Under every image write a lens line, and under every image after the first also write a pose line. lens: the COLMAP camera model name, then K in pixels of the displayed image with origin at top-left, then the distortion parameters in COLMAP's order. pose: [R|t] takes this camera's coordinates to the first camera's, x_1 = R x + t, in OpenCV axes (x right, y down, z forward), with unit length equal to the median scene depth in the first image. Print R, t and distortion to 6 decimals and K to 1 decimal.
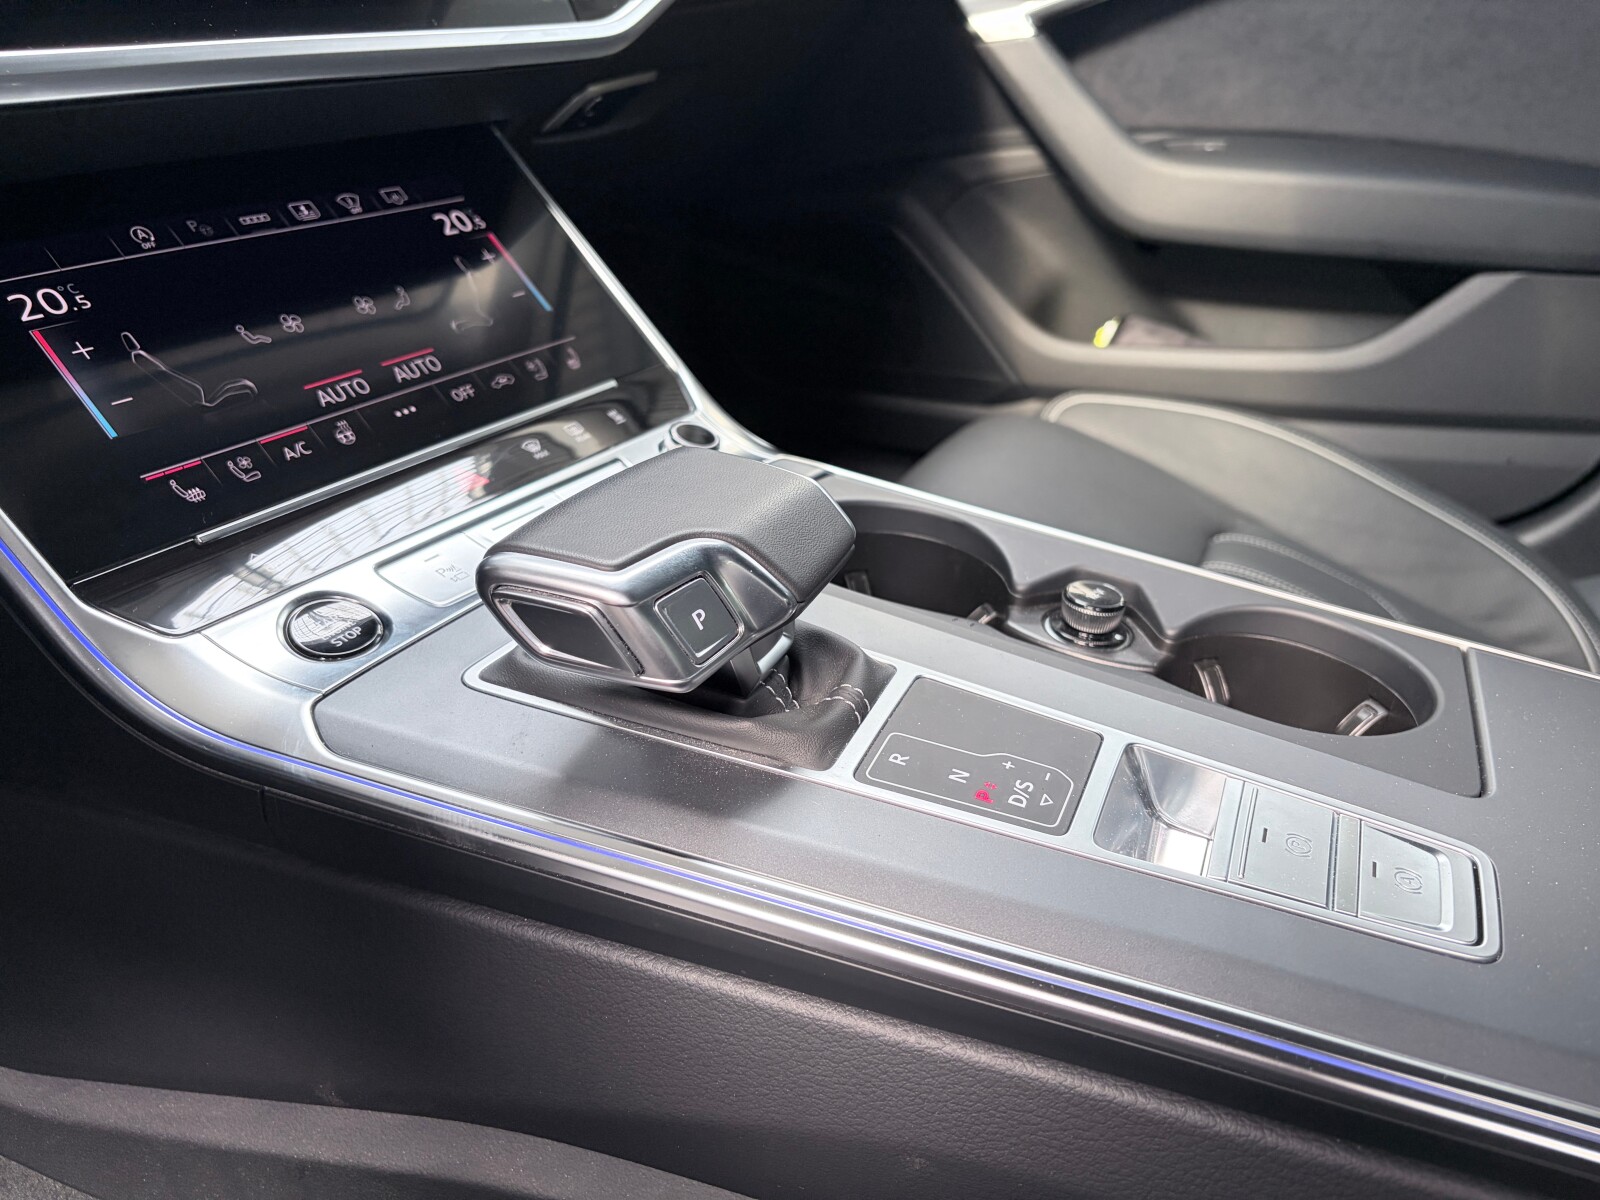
lens RADIAL K [[1233.9, 0, 793.6], [0, 1233.9, 608.1], [0, 0, 1]] dist [0.001933, -0.000503]
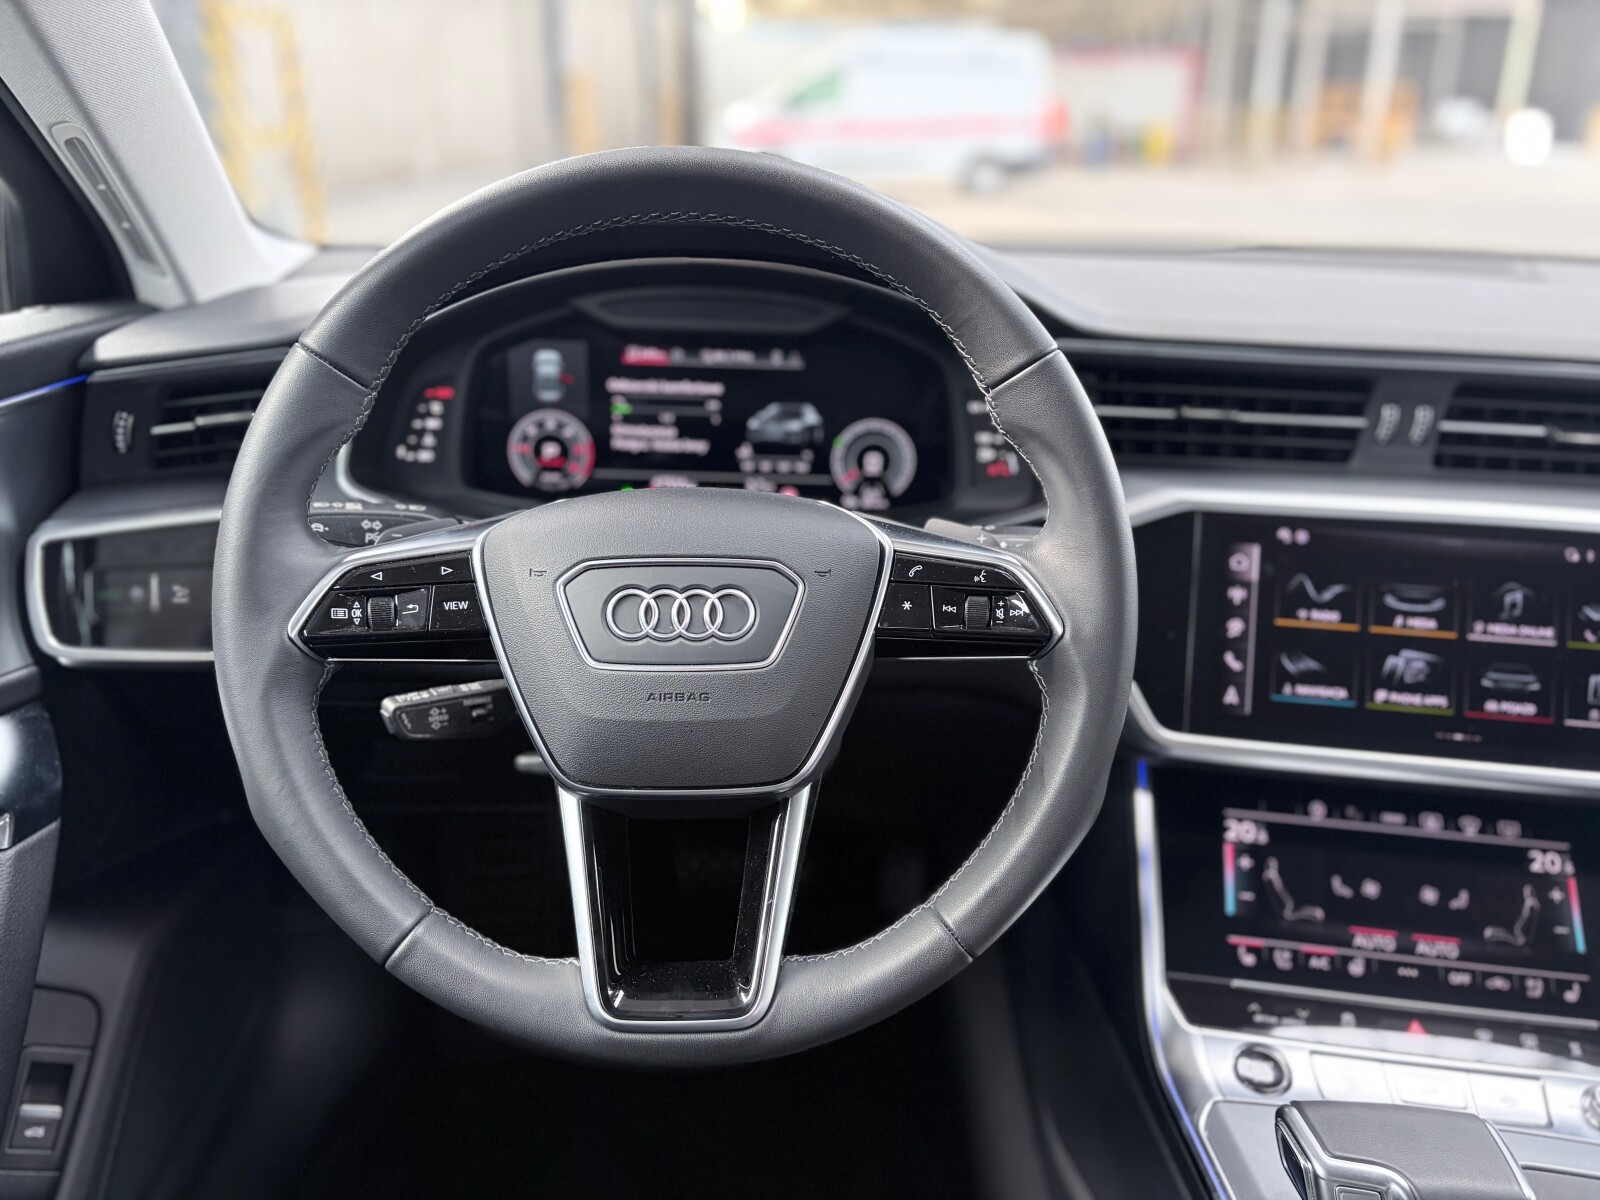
lens RADIAL K [[1212.9, 0, 804.6], [0, 1212.9, 605.5], [0, 0, 1]] dist [0.054650, -0.068554]
pose [[0.406607, 0.325257, -0.853744, 0.567802], [-0.442260, 0.887766, 0.127587, -0.442023], [0.799423, 0.325699, 0.504820, -0.569604]]
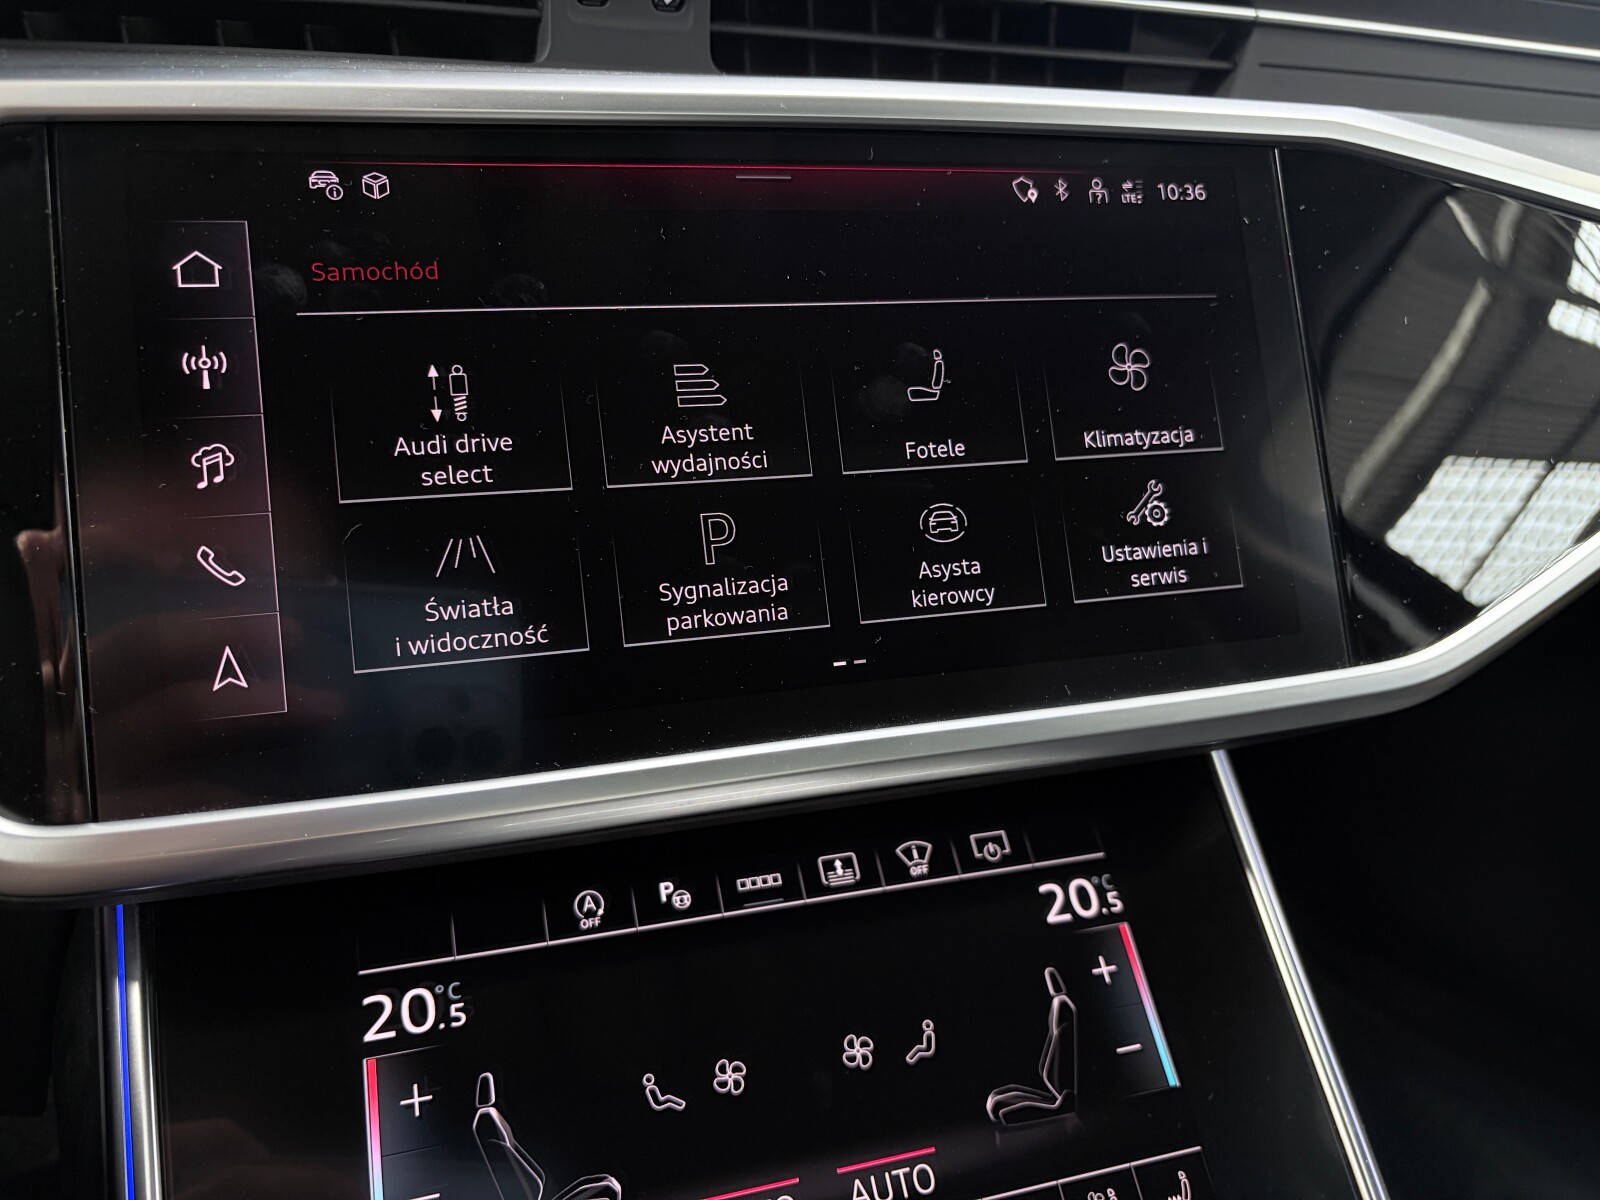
lens RADIAL K [[1234.8, 0, 791.1], [0, 1234.8, 606.8], [0, 0, 1]] dist [0.047862, -0.103794]
pose [[0.759922, 0.228714, -0.608448, -0.028470], [-0.307572, 0.951153, -0.026606, -0.464728], [0.572642, 0.207360, 0.793148, 0.427611]]
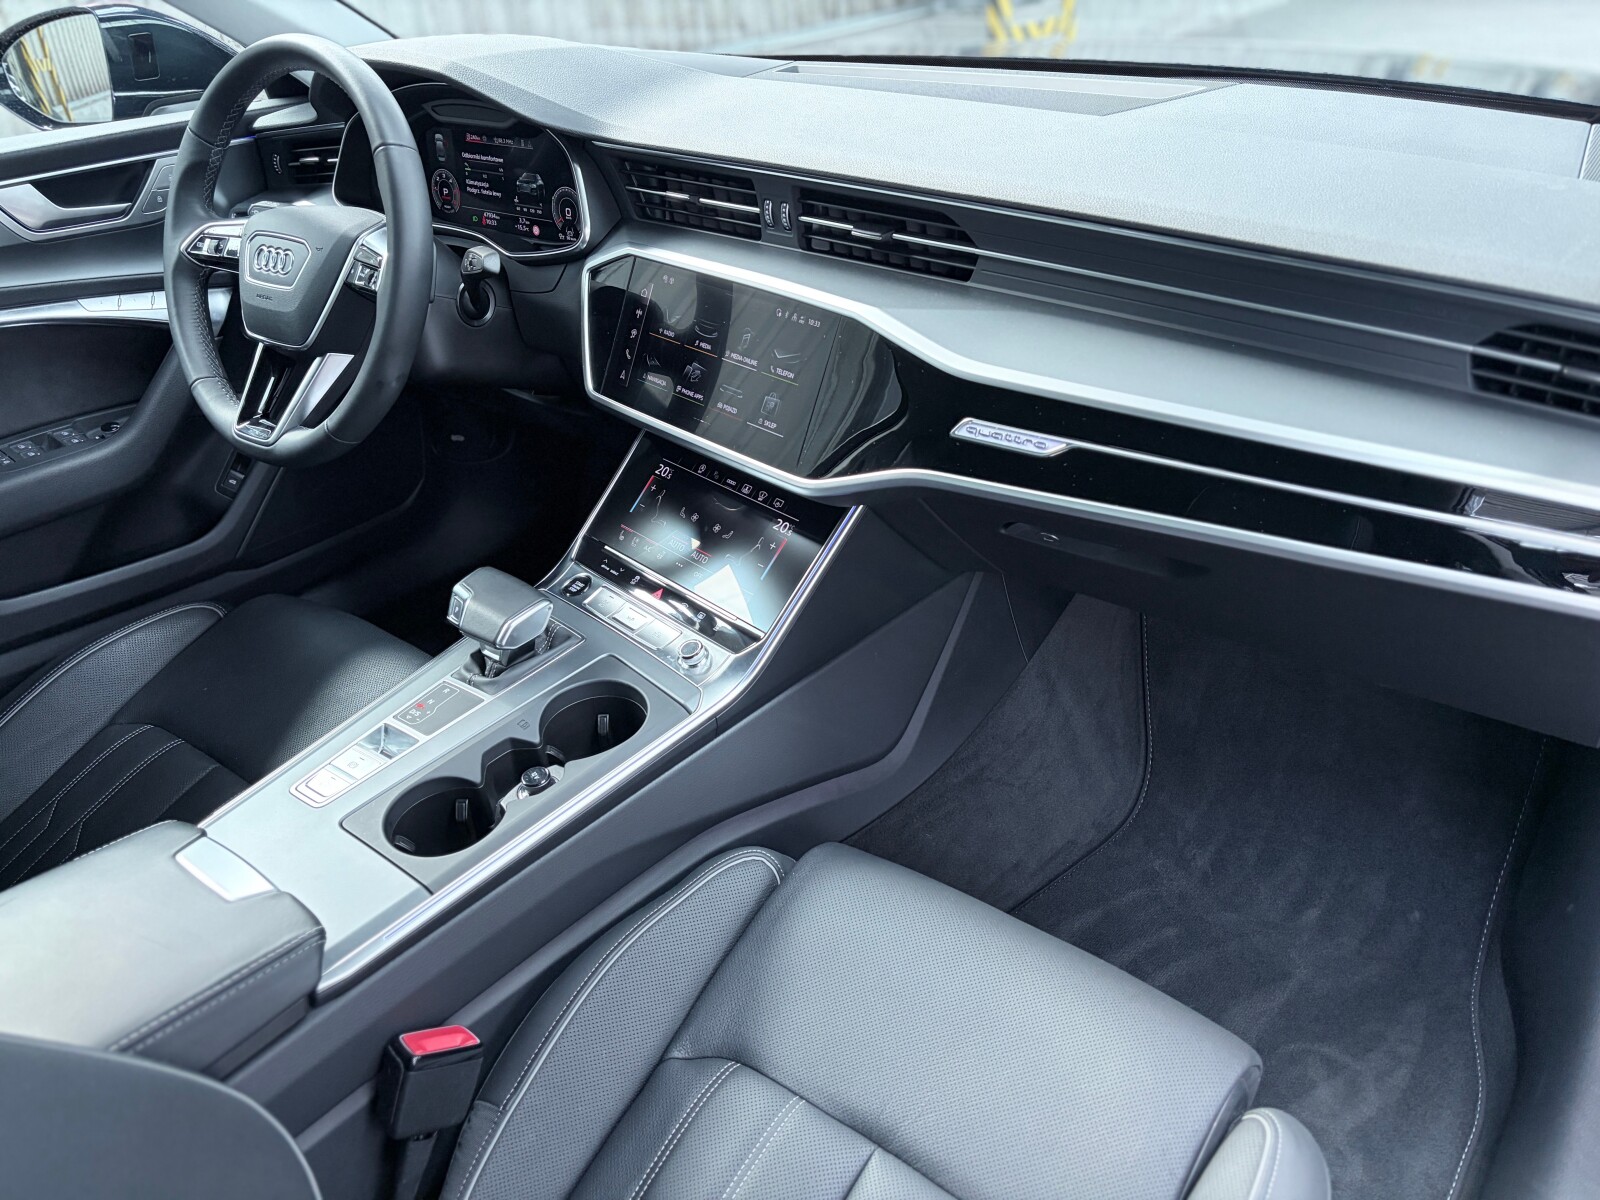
lens RADIAL K [[1196.3, 0, 792.4], [0, 1196.3, 604.1], [0, 0, 1]] dist [0.017768, 0.002528]
pose [[-0.263540, 0.499146, -0.825470, 1.729896], [-0.403154, 0.720414, 0.564331, -1.615540], [0.876364, 0.481515, 0.011375, 1.237219]]
